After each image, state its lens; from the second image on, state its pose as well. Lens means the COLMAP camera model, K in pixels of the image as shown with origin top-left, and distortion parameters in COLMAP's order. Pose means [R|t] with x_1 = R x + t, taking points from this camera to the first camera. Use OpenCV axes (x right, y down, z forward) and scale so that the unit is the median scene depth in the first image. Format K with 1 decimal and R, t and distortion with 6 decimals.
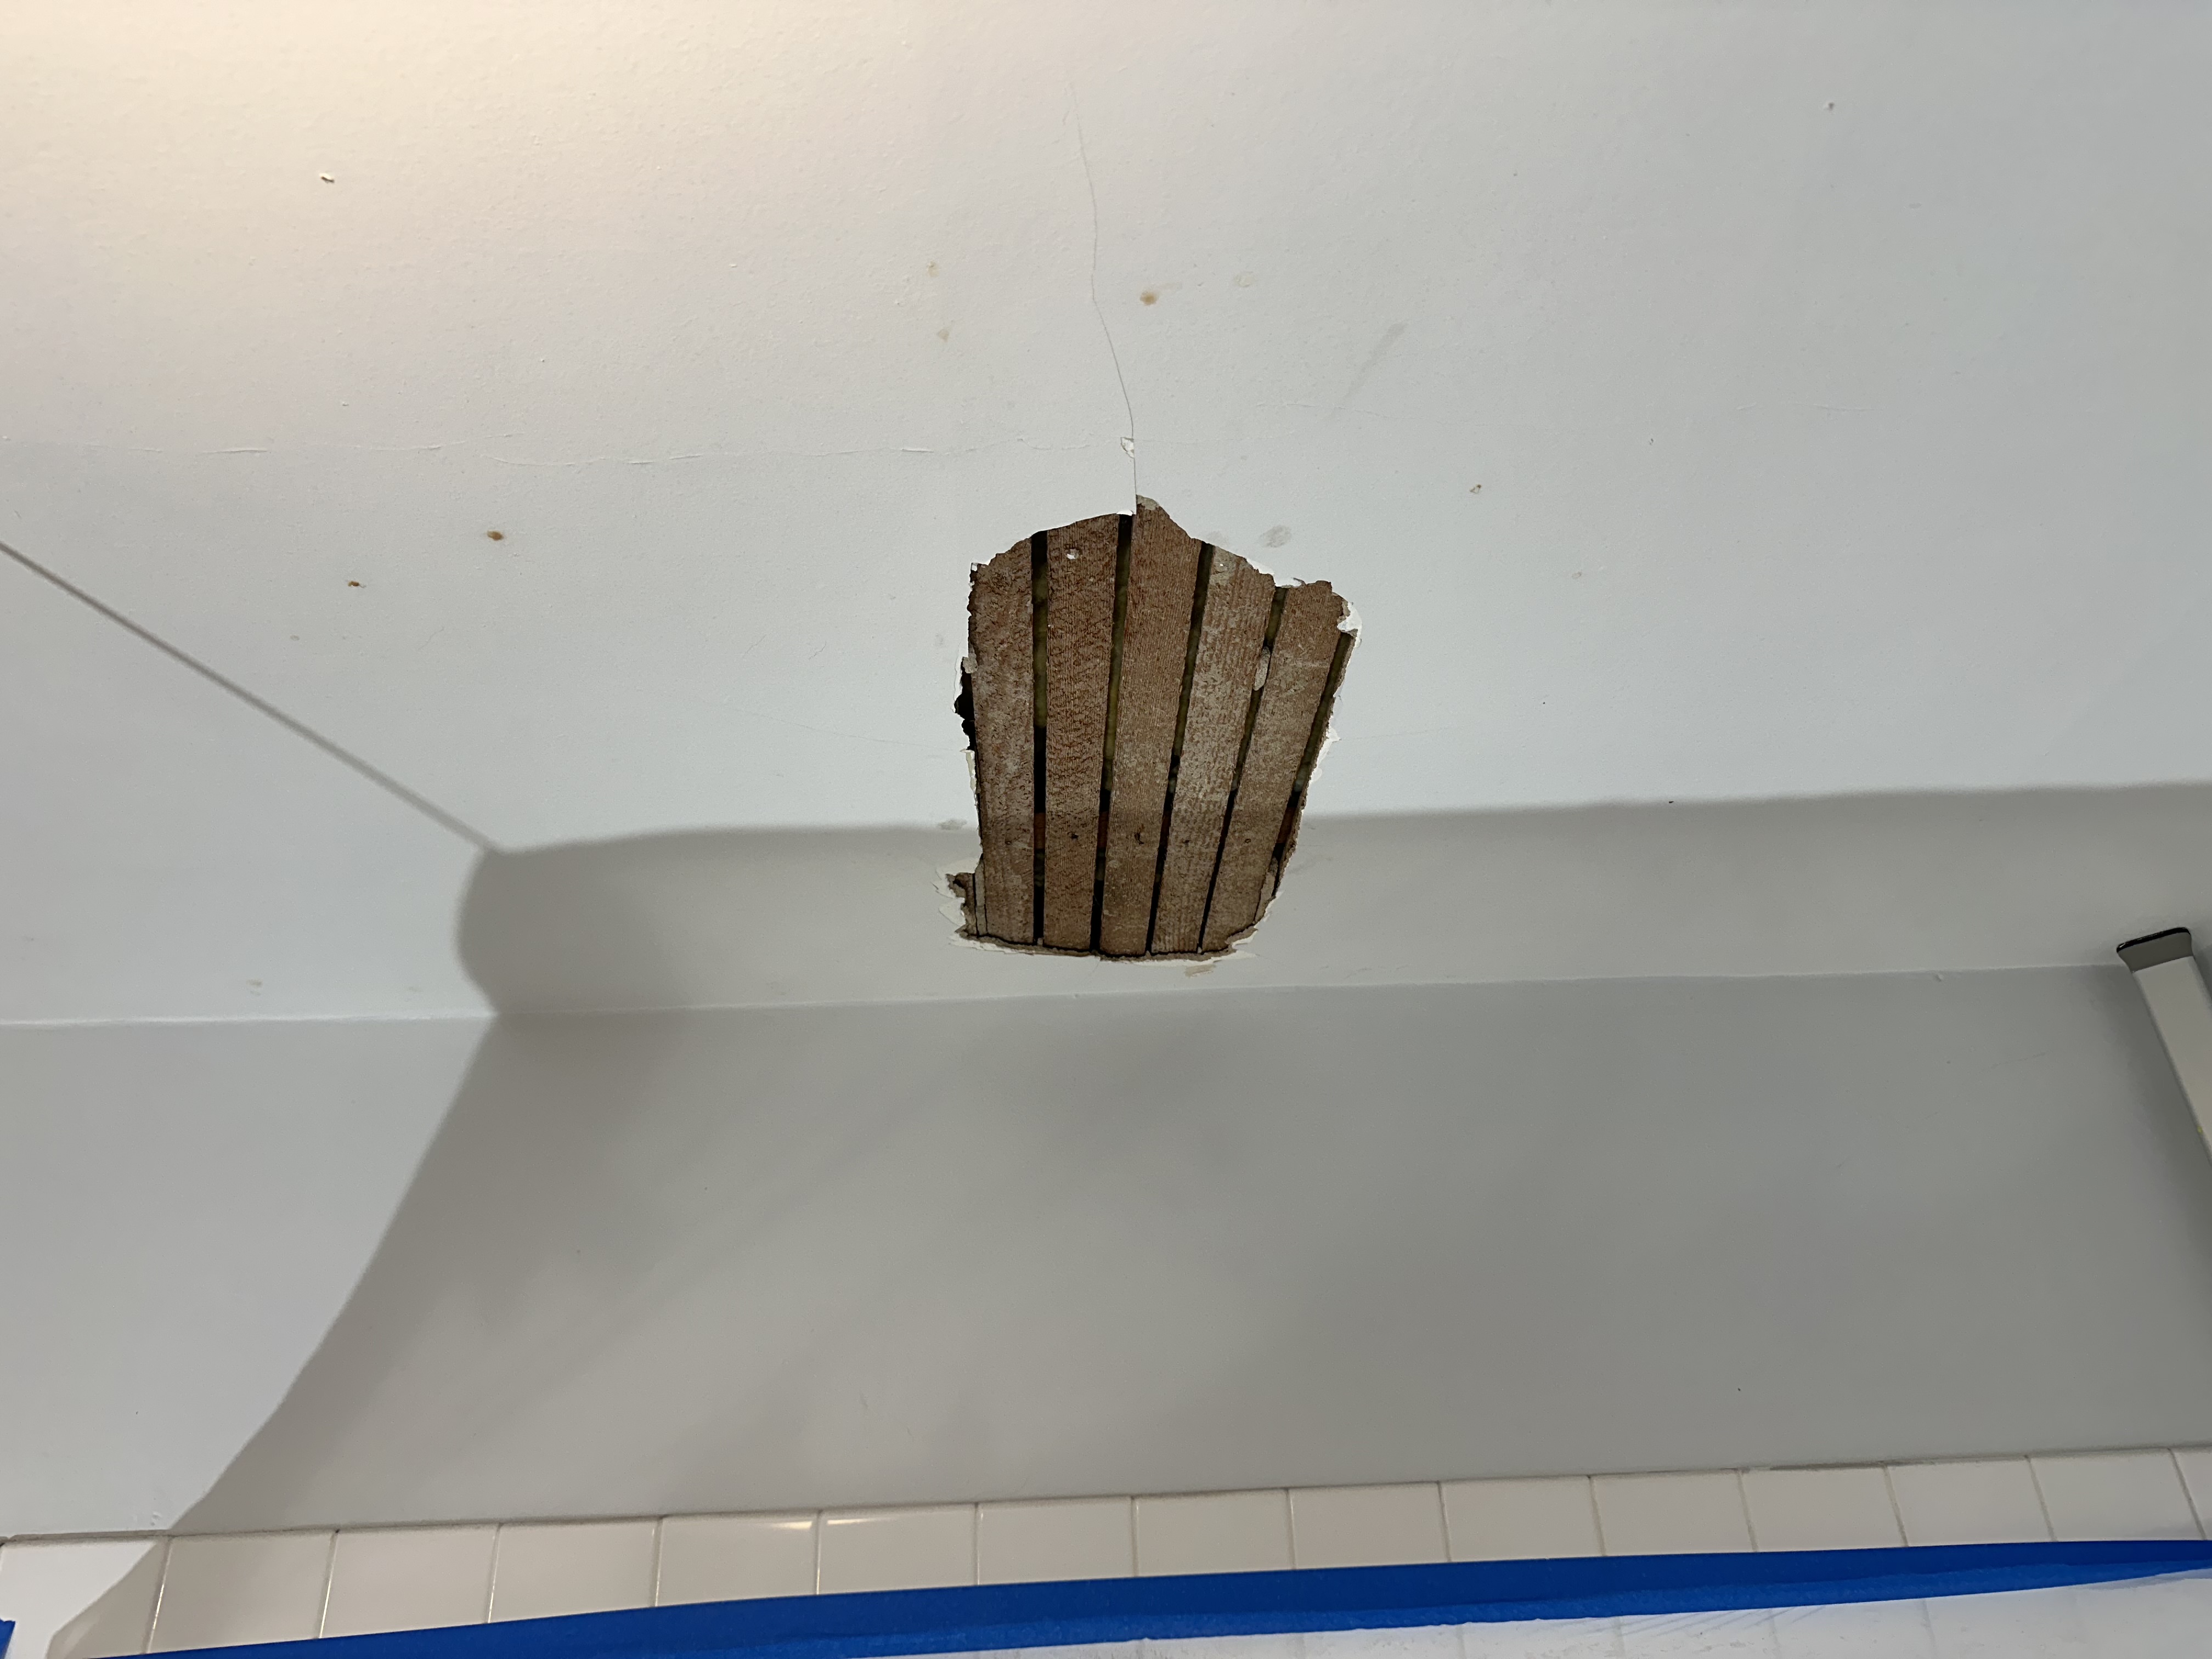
lens RADIAL K [[1591.5, 0, 1116.9], [0, 1591.5, 837.6], [0, 0, 1]] dist [0.008174, 0.018347]
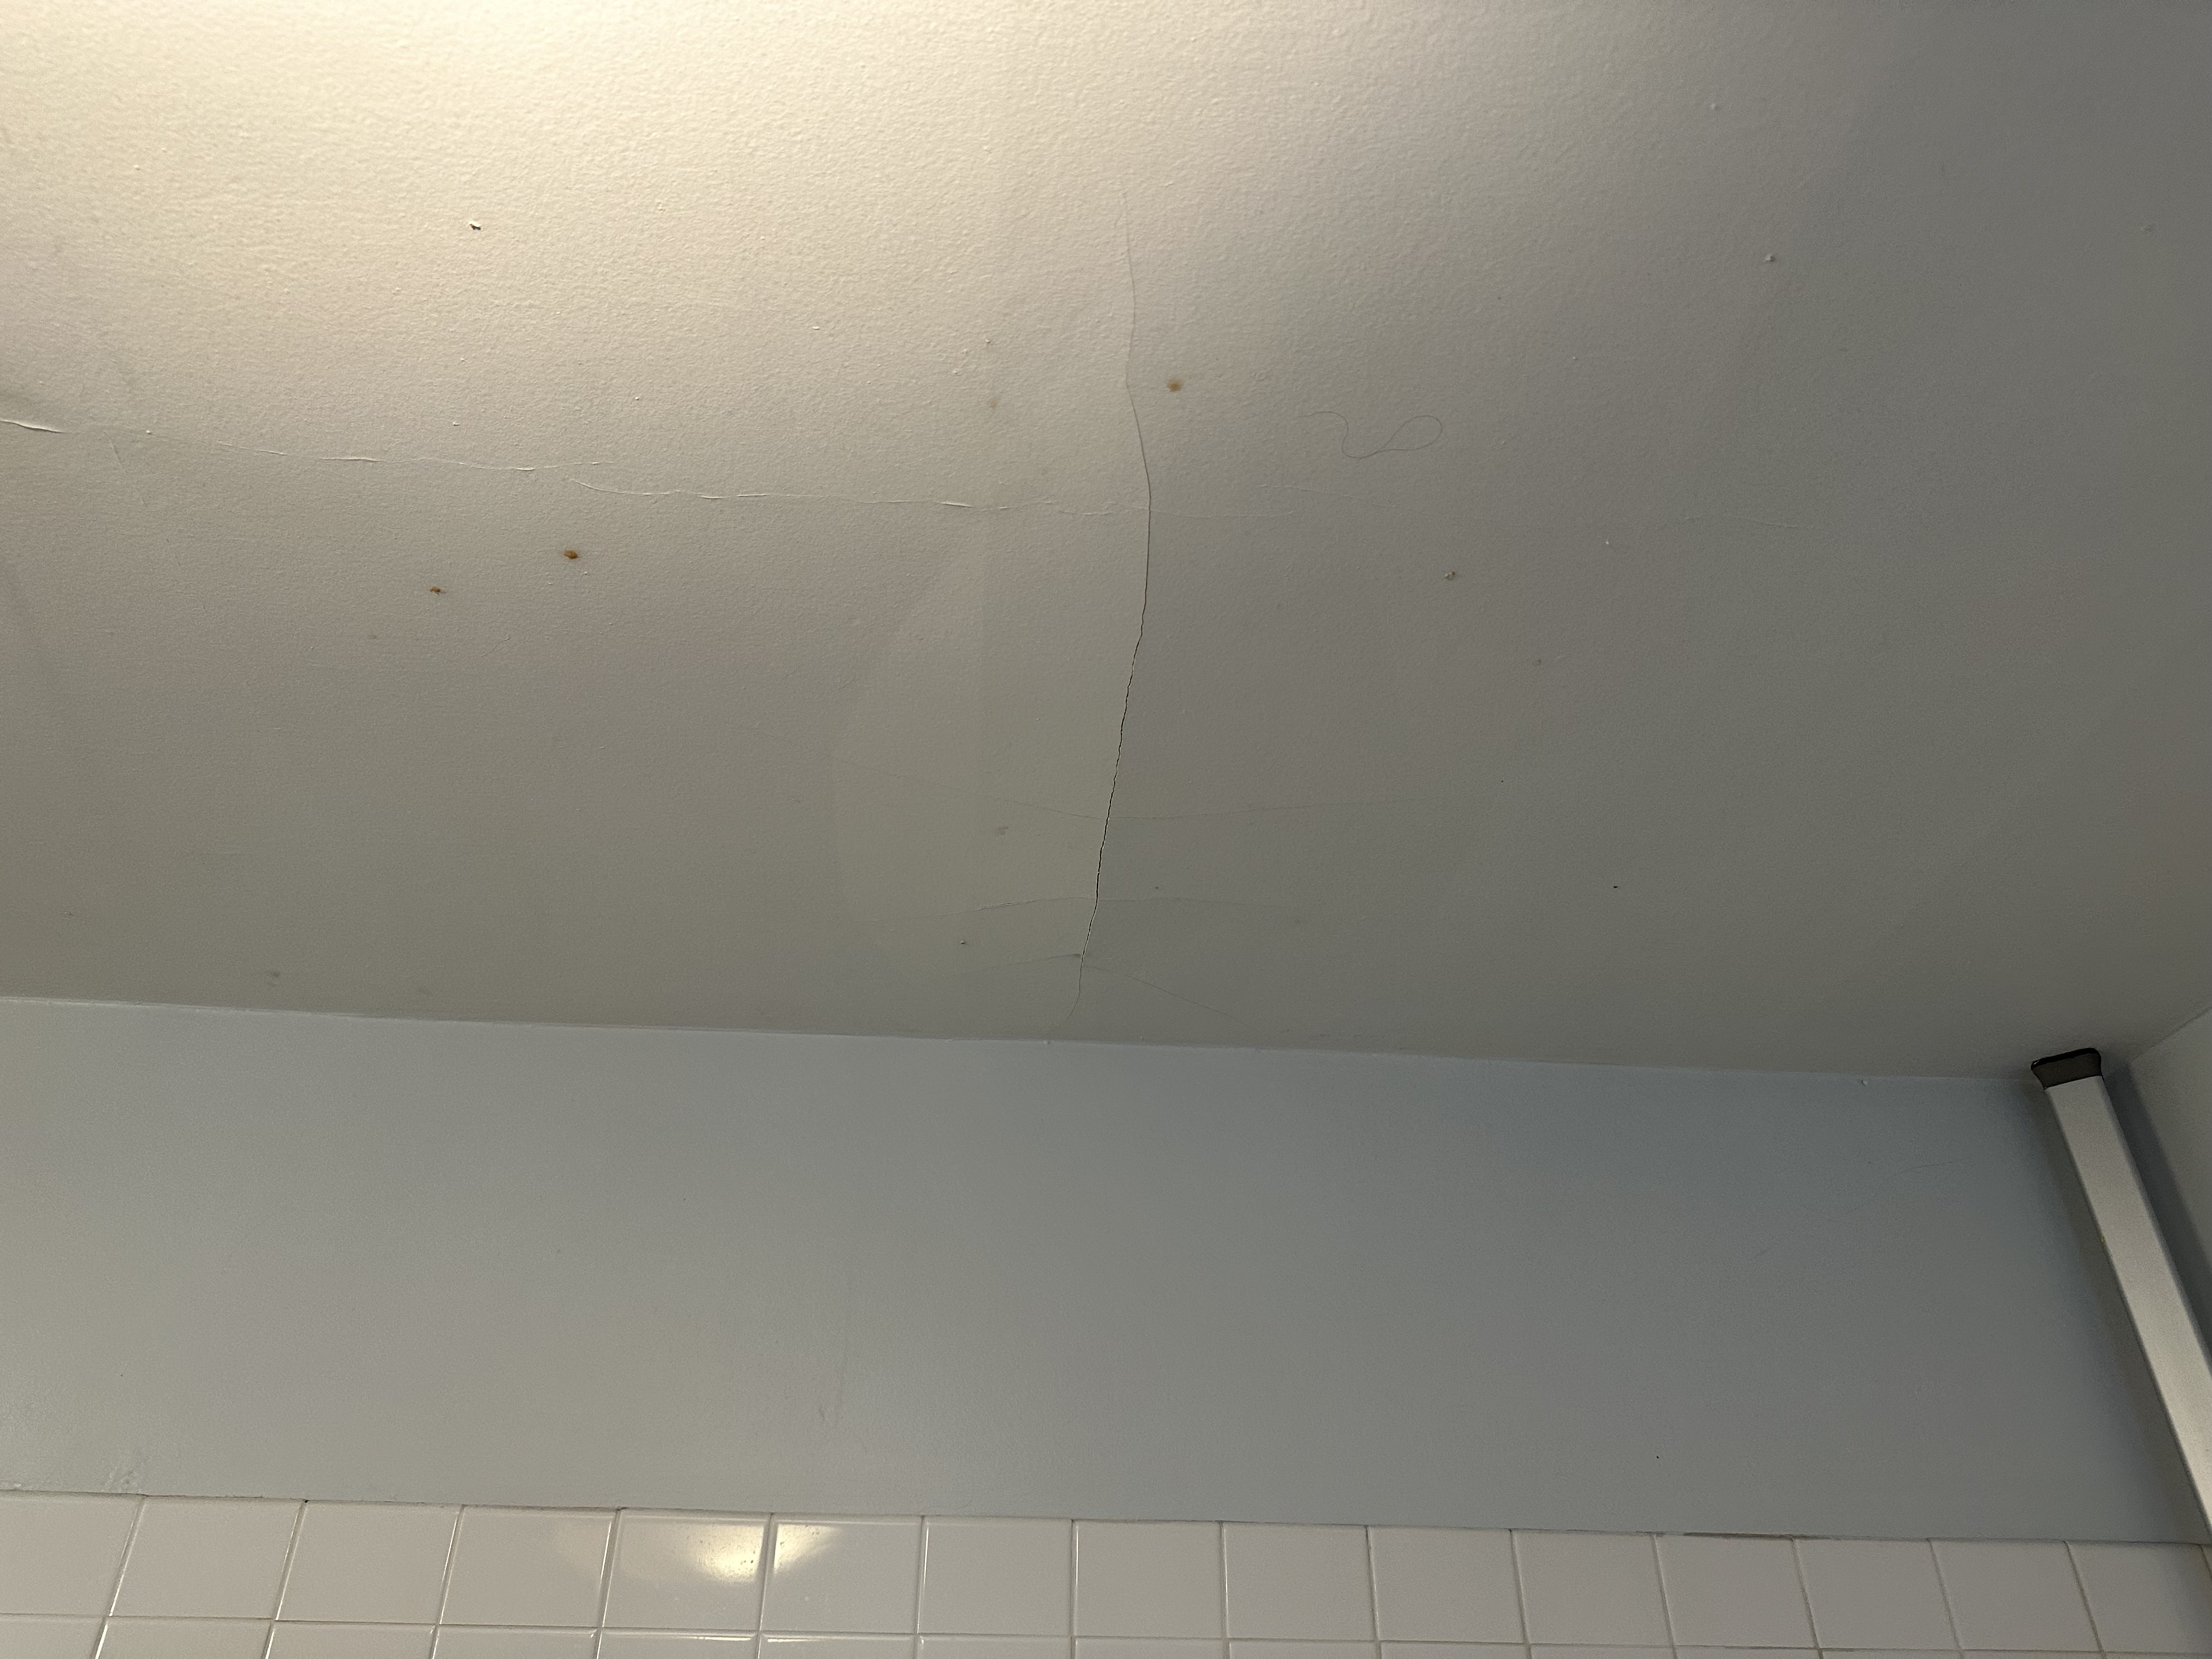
lens RADIAL K [[1553.4, 0, 1106.0], [0, 1553.4, 829.5], [0, 0, 1]] dist [0.028908, 0.007052]
pose [[0.997434, 0.071212, 0.007313, -0.015431], [-0.070525, 0.995033, -0.070260, 0.064568], [-0.012280, 0.069564, 0.997502, -0.095999]]
